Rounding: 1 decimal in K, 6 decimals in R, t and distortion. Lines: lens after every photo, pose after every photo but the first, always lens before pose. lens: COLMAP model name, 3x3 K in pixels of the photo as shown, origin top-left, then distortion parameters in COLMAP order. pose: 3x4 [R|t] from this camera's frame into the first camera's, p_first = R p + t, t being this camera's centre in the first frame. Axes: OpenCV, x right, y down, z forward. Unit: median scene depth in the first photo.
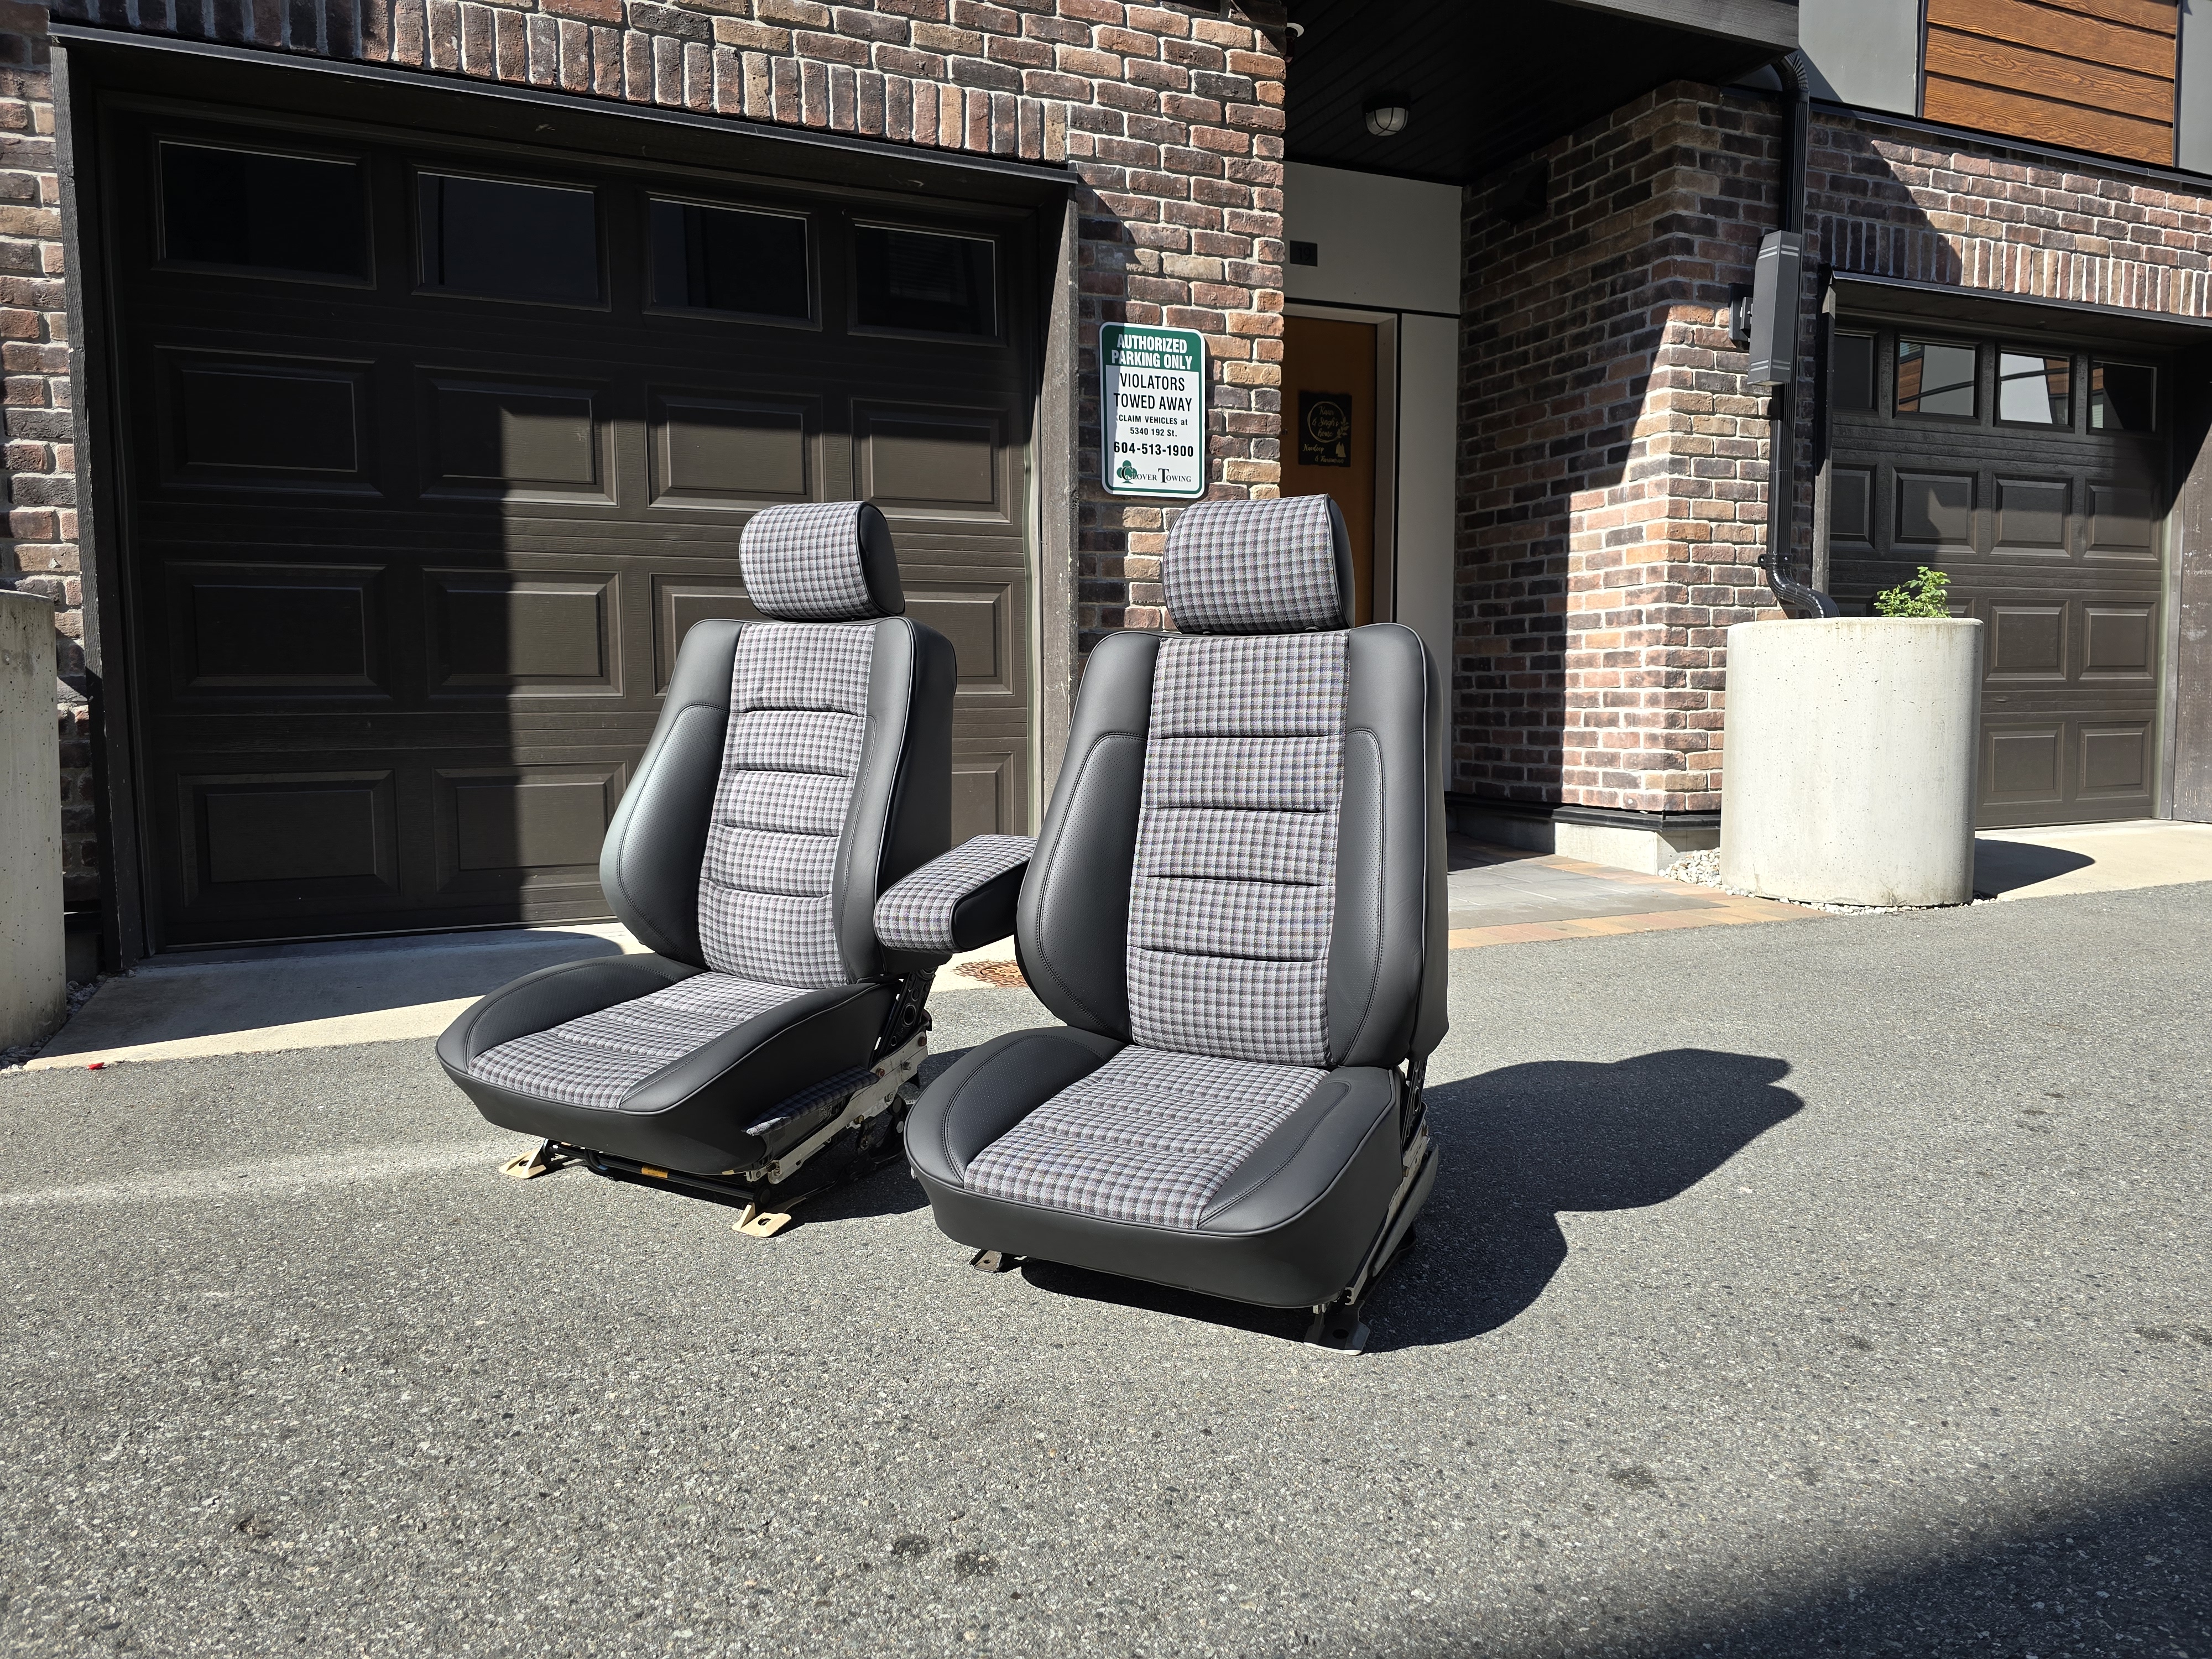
lens RADIAL K [[1477.9, 0, 1086.7], [0, 1477.9, 804.0], [0, 0, 1]] dist [0.154462, -0.294772]
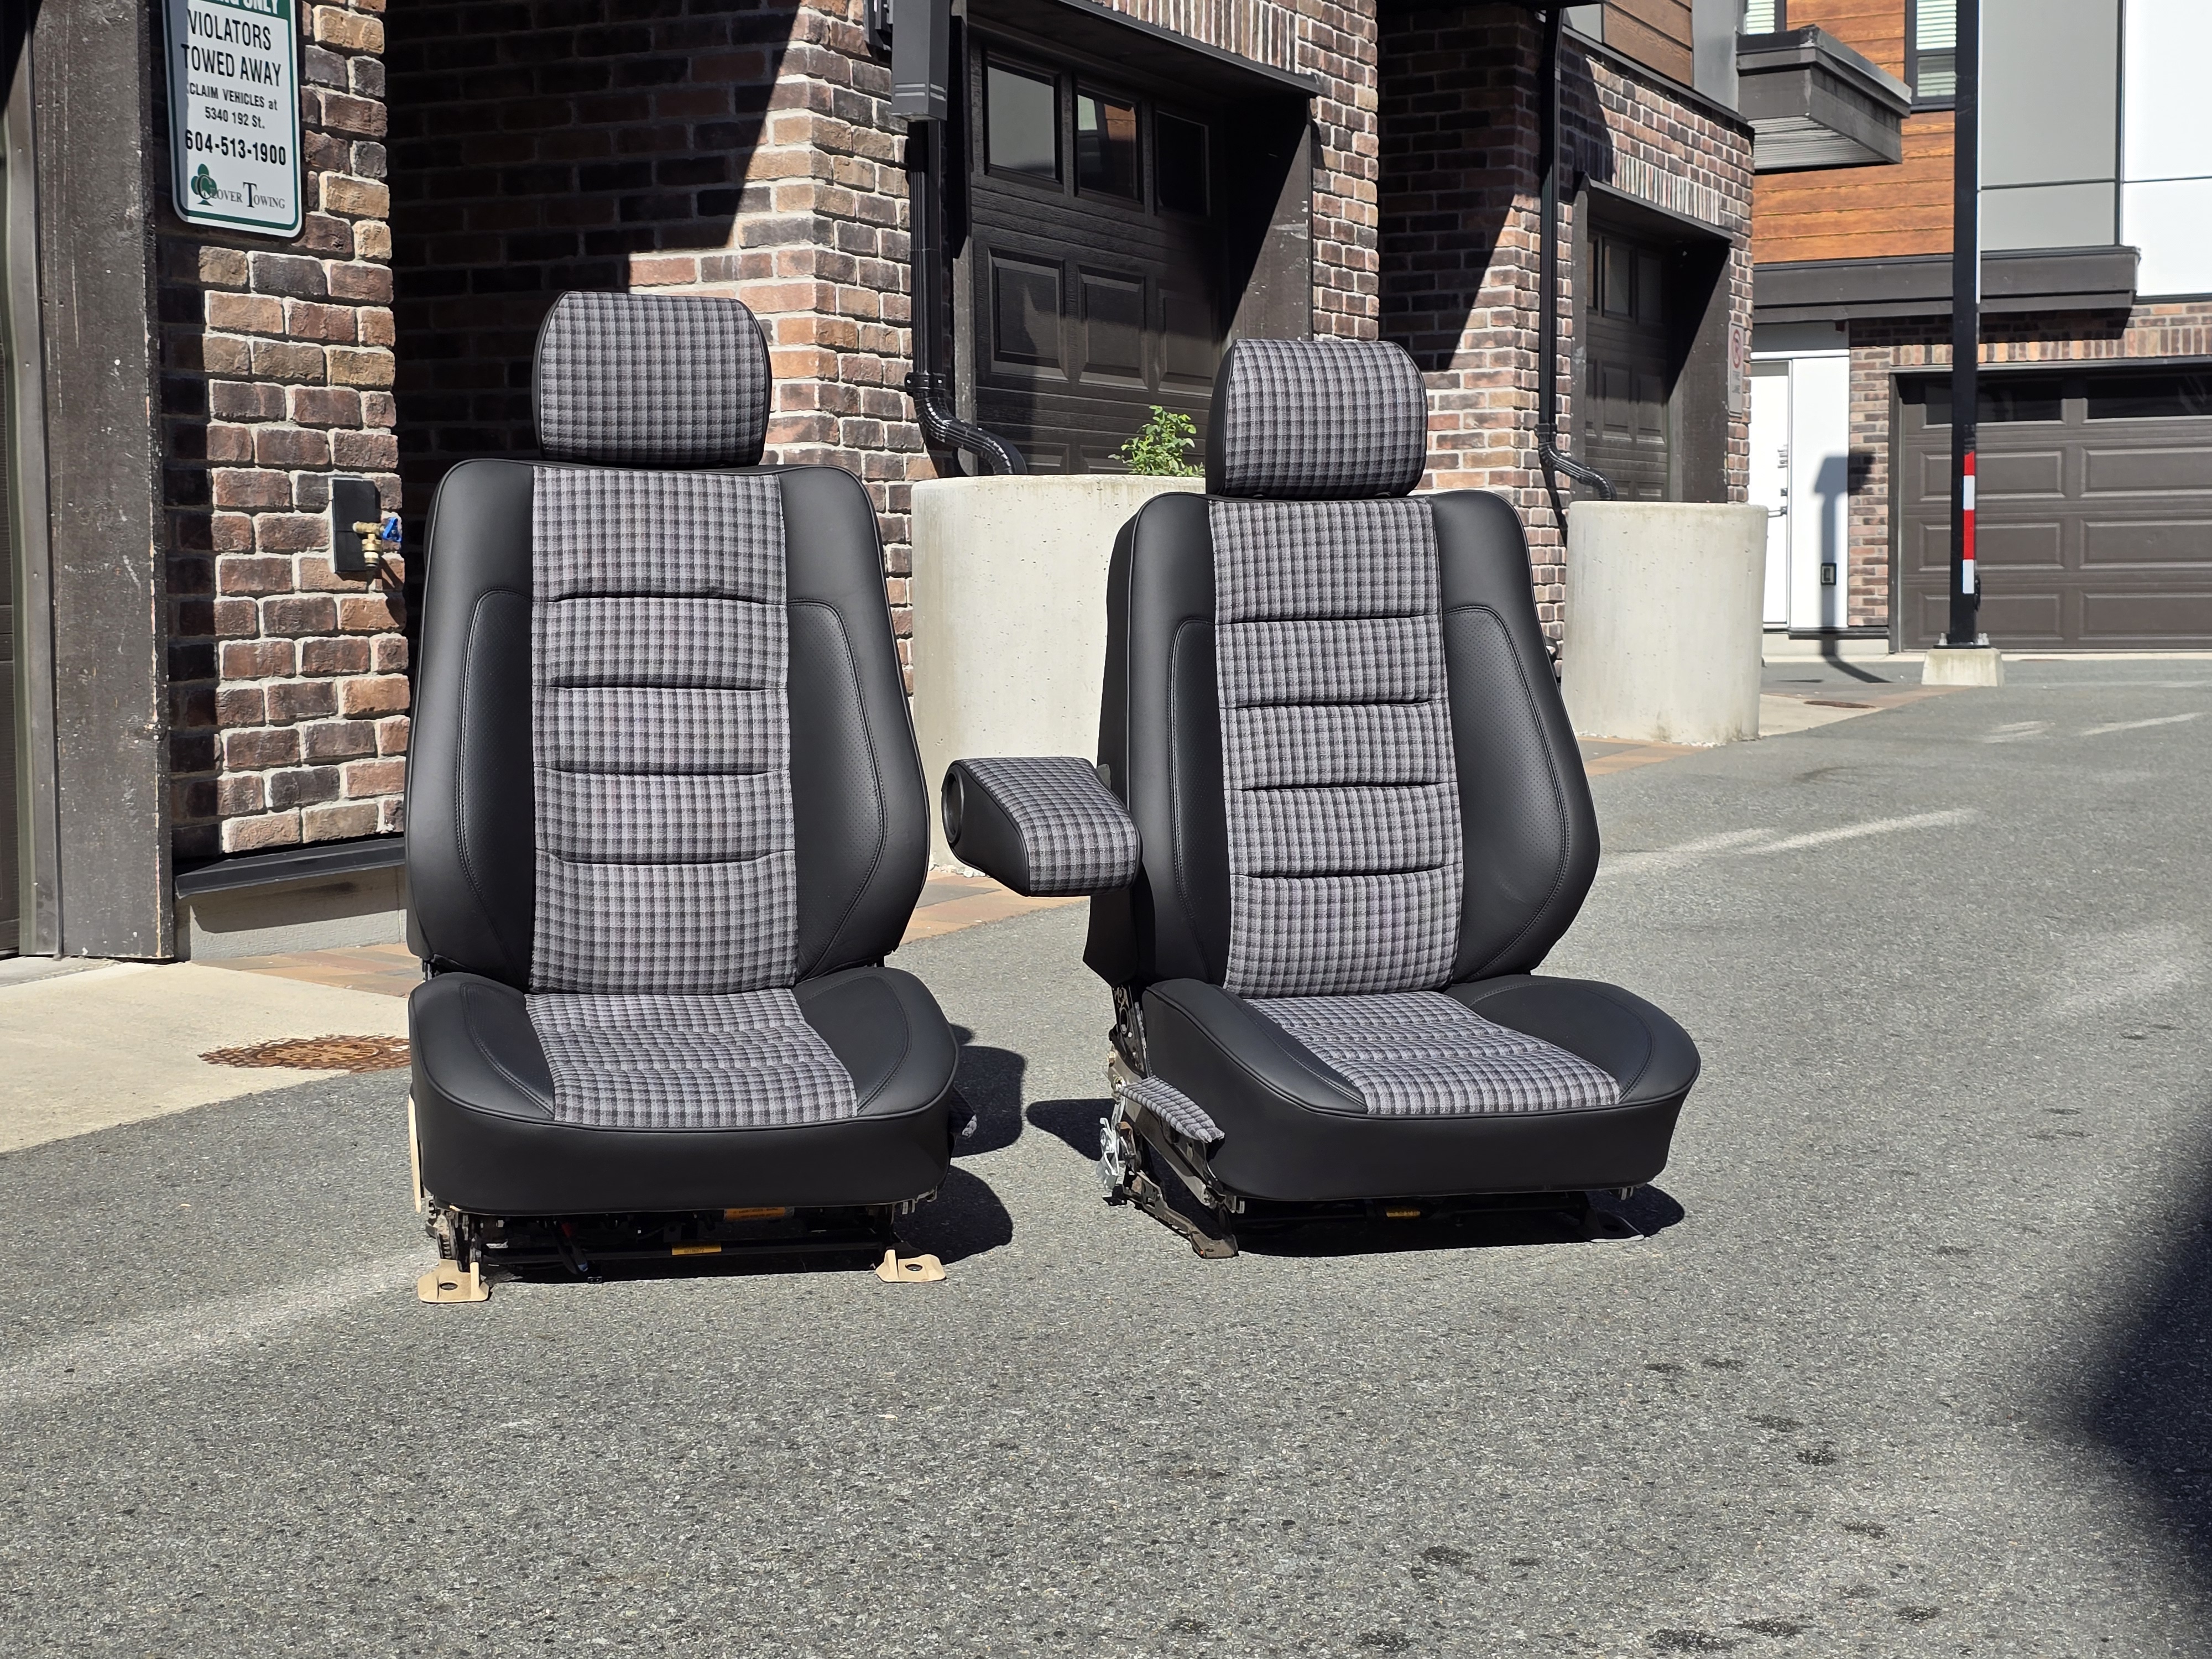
lens RADIAL K [[3181.3, 0, 1106.2], [0, 3181.3, 822.6], [0, 0, 1]] dist [0.264954, -1.282352]
pose [[0.736226, -0.054989, 0.674498, -1.173795], [0.057001, 0.998190, 0.019160, 0.027697], [-0.674331, 0.024341, 0.738028, -0.255237]]
